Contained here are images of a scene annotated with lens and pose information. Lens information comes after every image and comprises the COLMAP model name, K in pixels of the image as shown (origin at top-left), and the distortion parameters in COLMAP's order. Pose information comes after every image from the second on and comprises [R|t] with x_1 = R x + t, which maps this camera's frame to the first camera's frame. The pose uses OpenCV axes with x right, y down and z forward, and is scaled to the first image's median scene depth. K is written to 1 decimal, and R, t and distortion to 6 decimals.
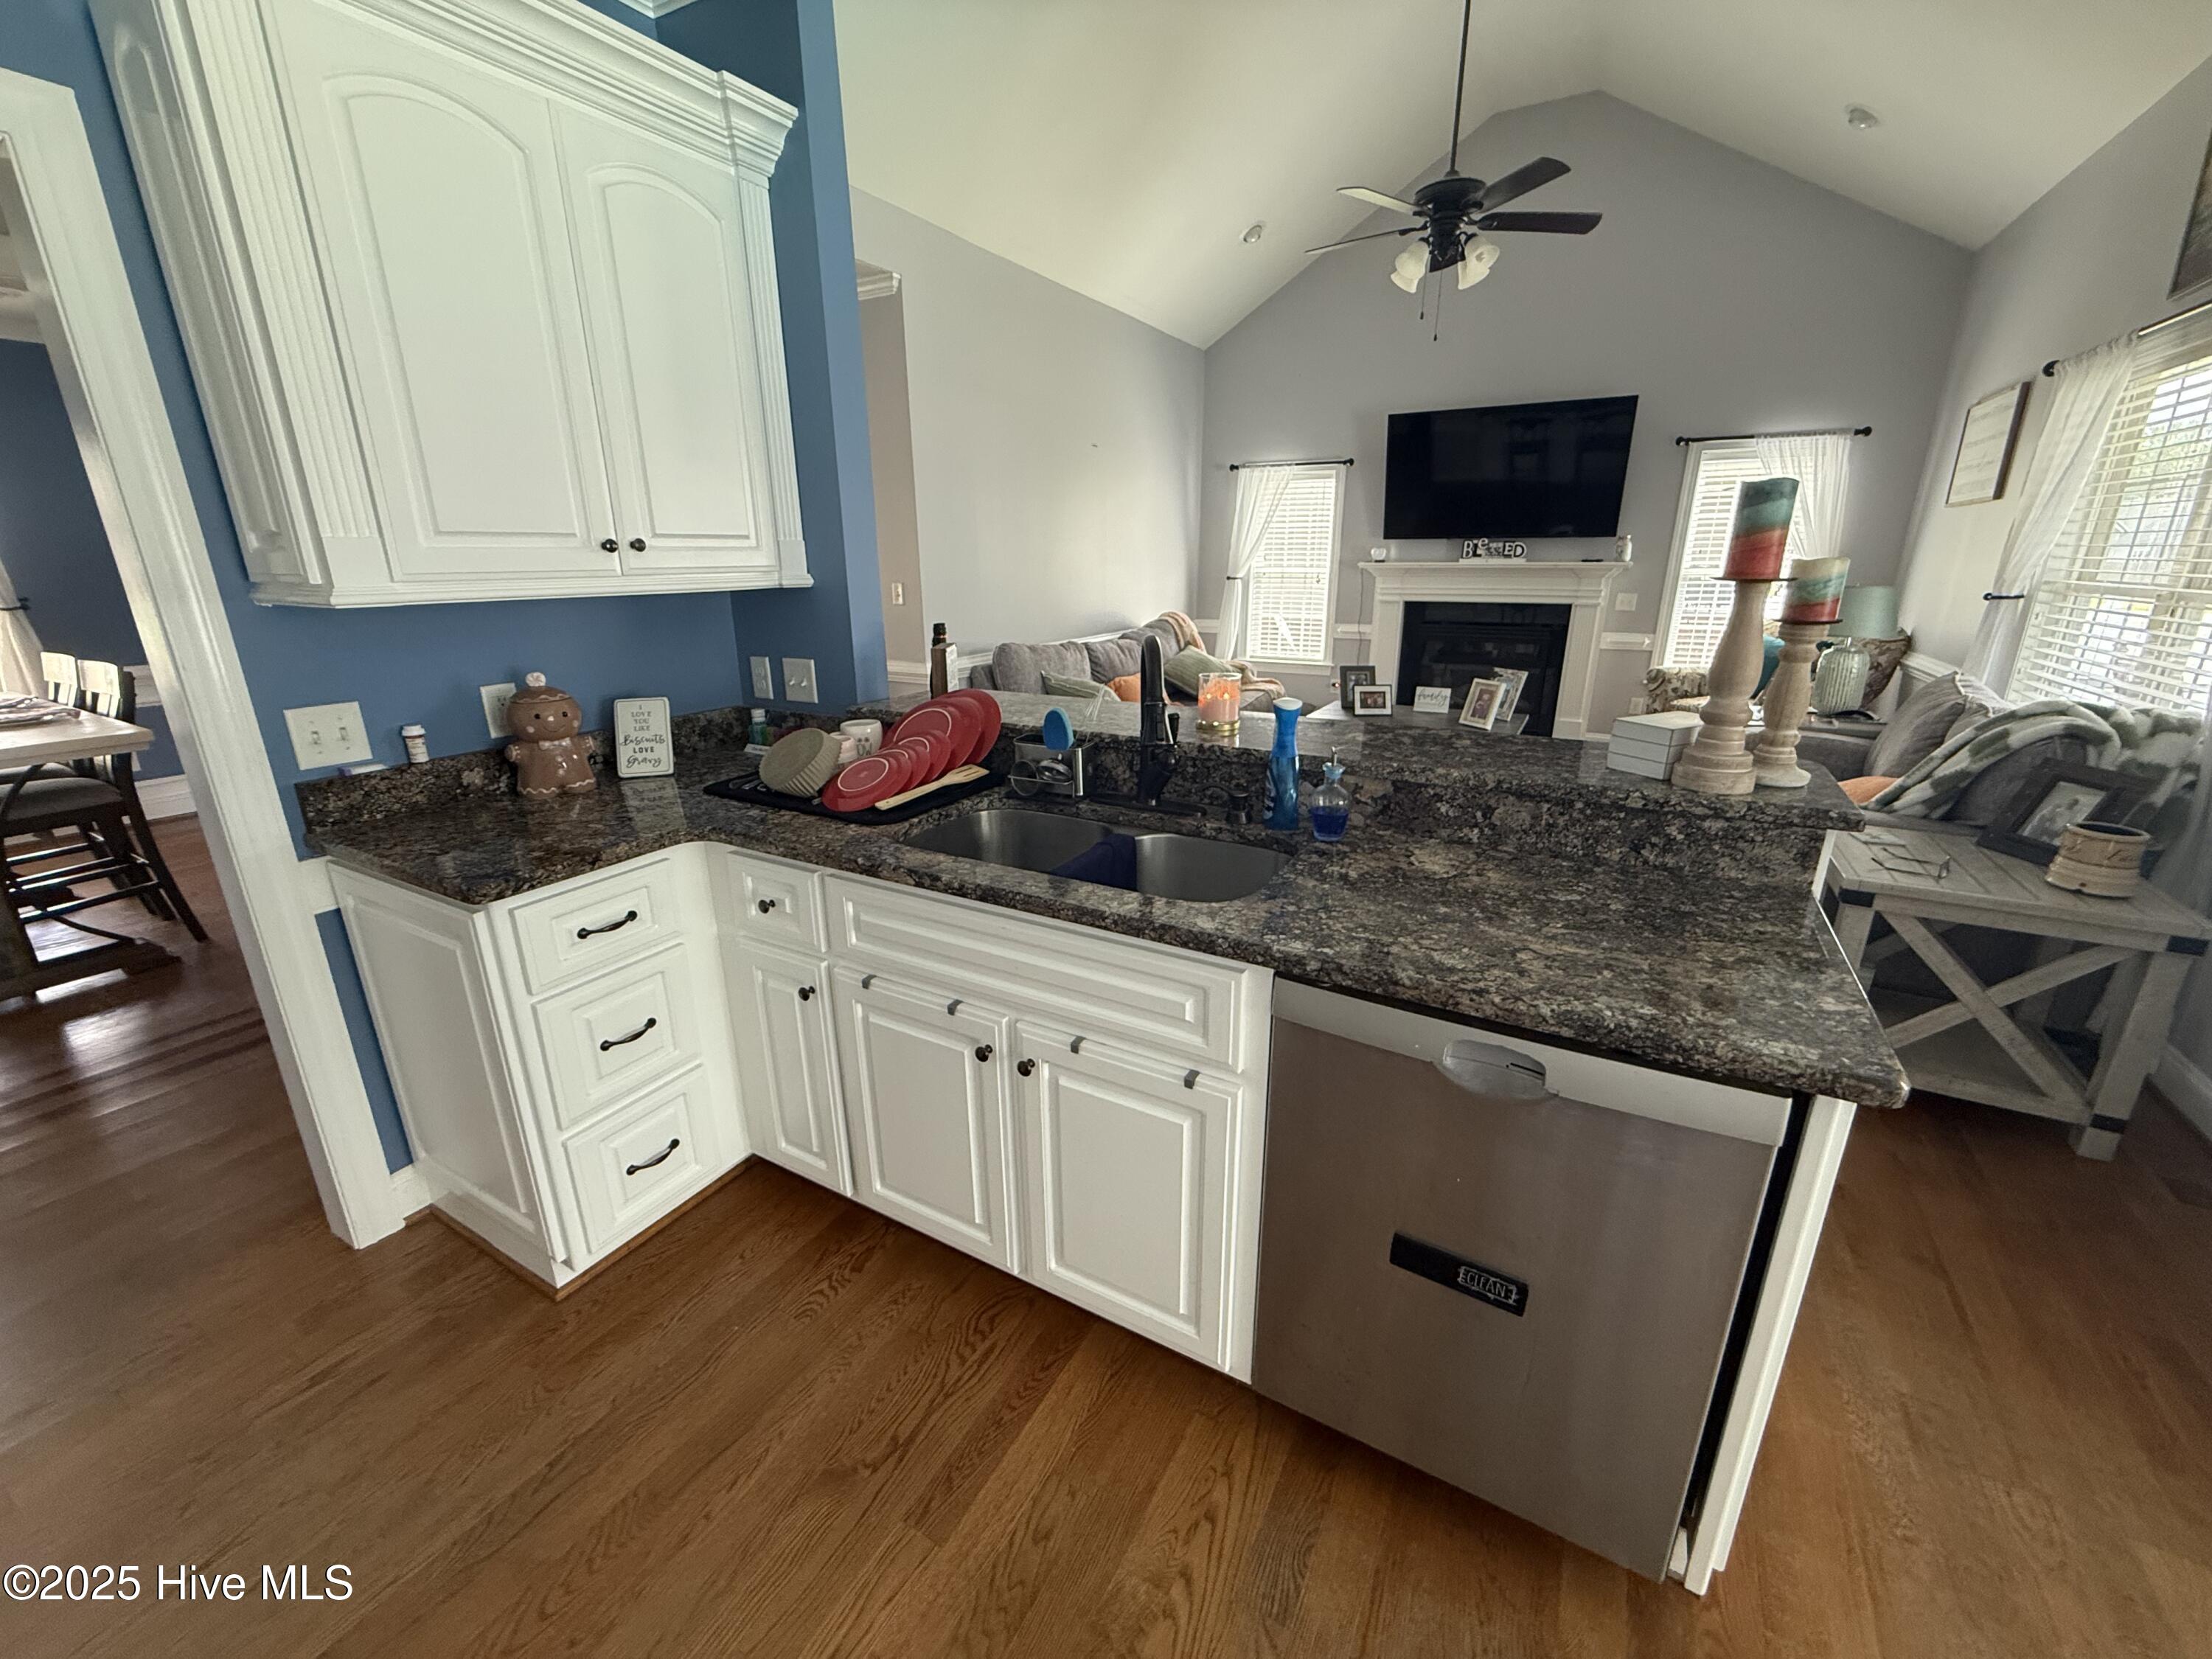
lens RADIAL K [[888.6, 0, 1099.8], [0, 888.6, 831.4], [0, 0, 1]] dist [0.001163, 0.000585]
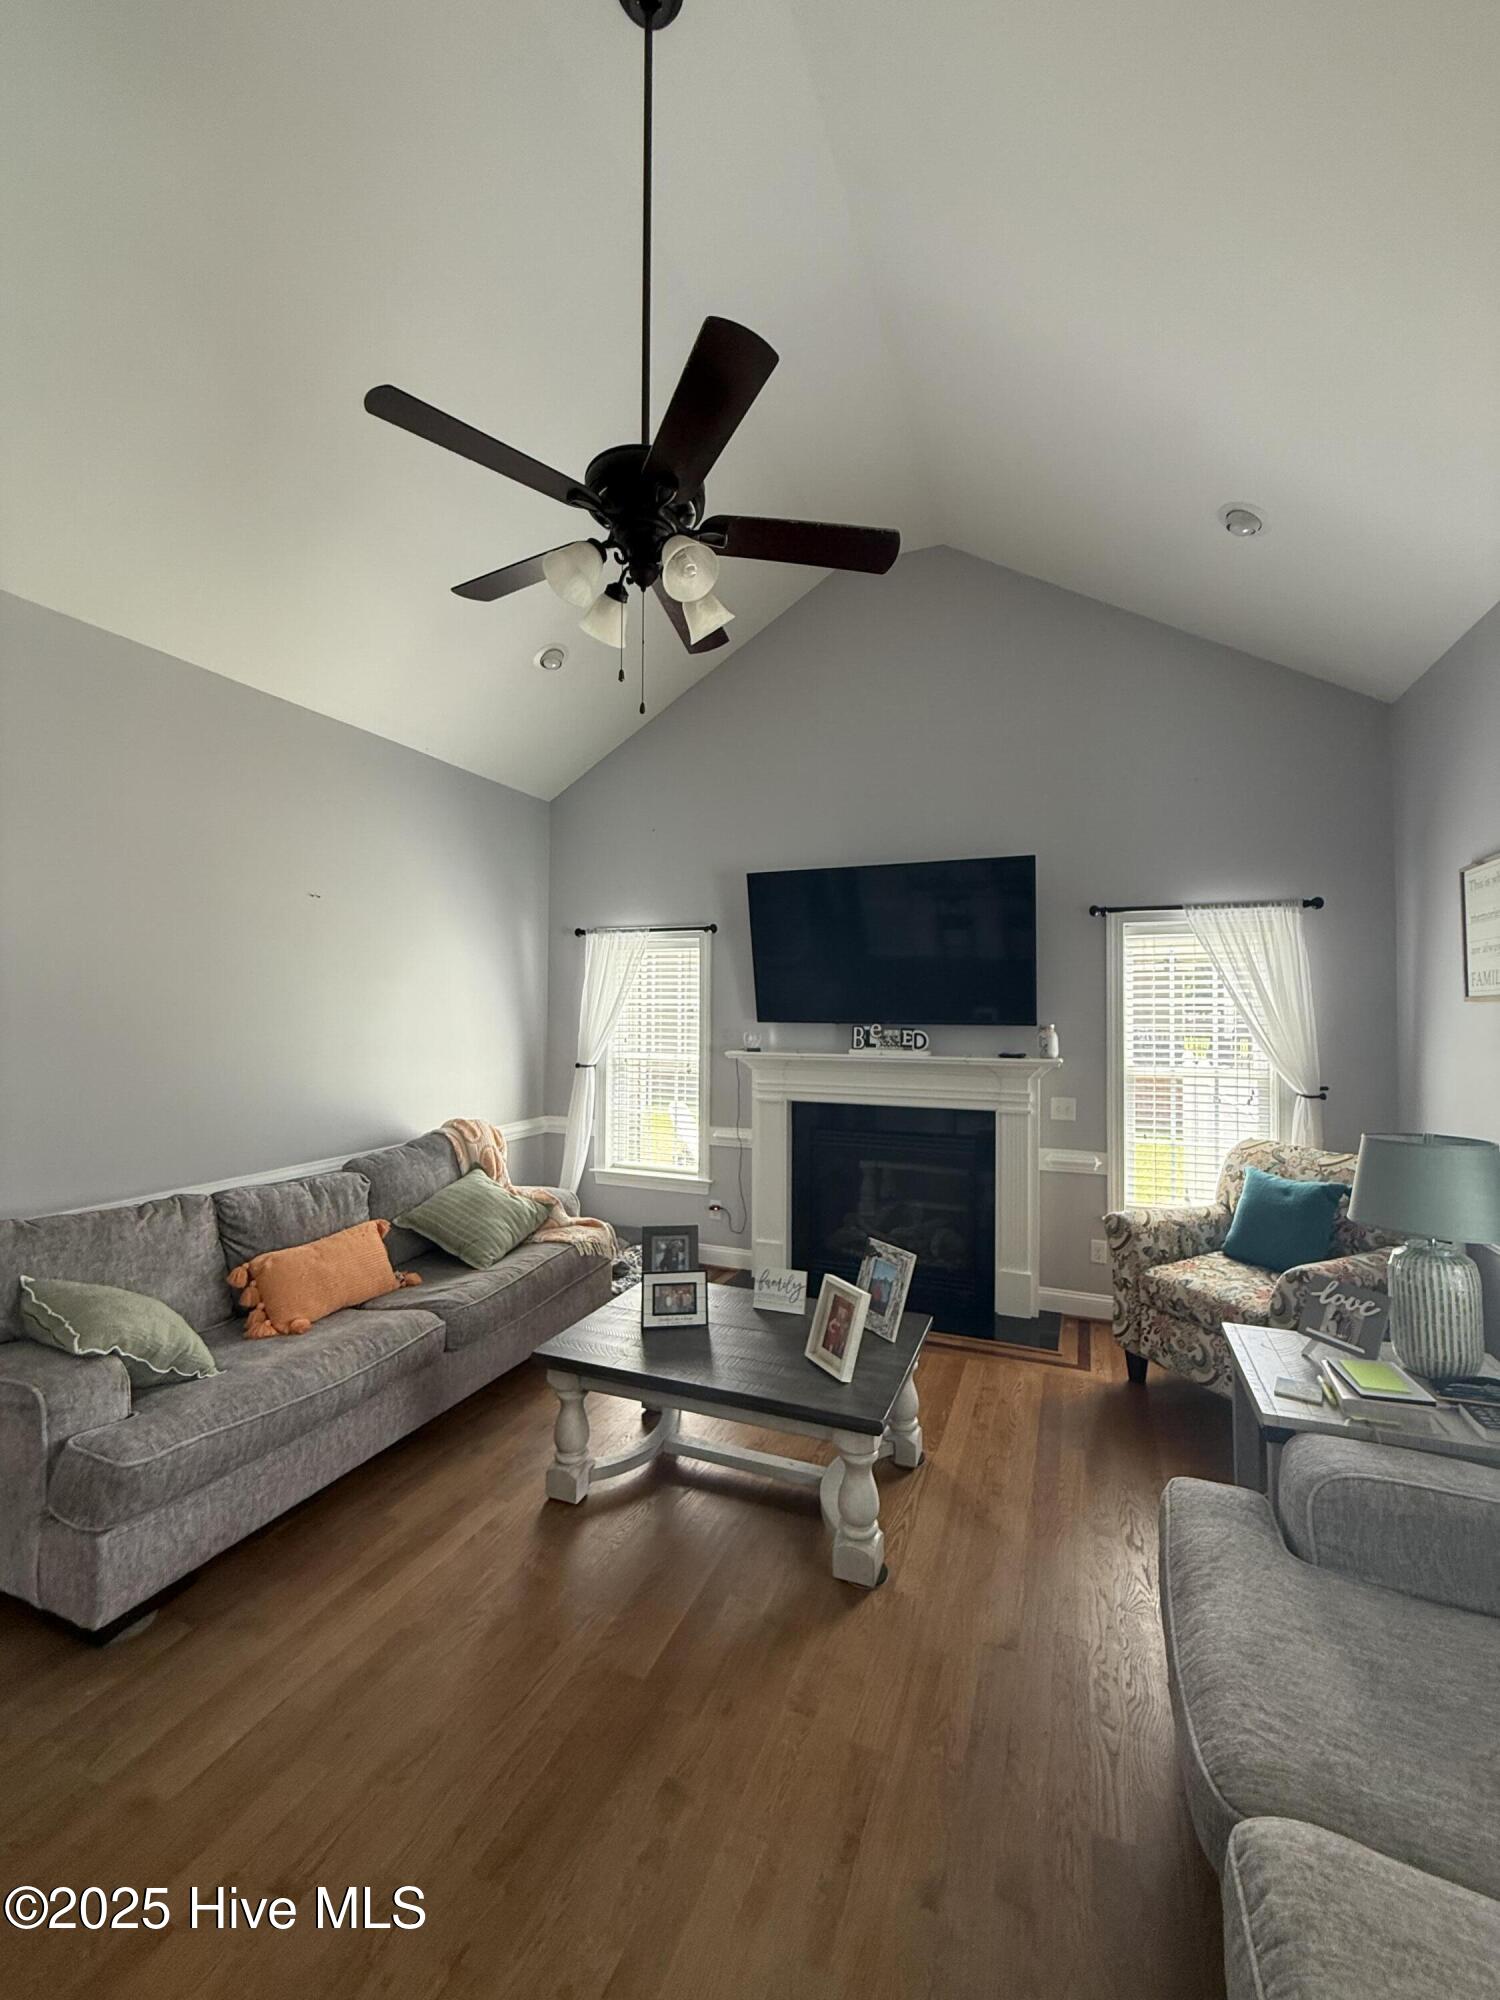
lens RADIAL K [[803.4, 0, 751.7], [0, 803.4, 993.8], [0, 0, 1]] dist [0.001163, 0.000585]
pose [[0.991507, 0.012714, 0.129432, 0.237415], [0.028875, 0.948850, -0.314404, -0.140926], [-0.126809, 0.315471, 0.940424, 0.357590]]
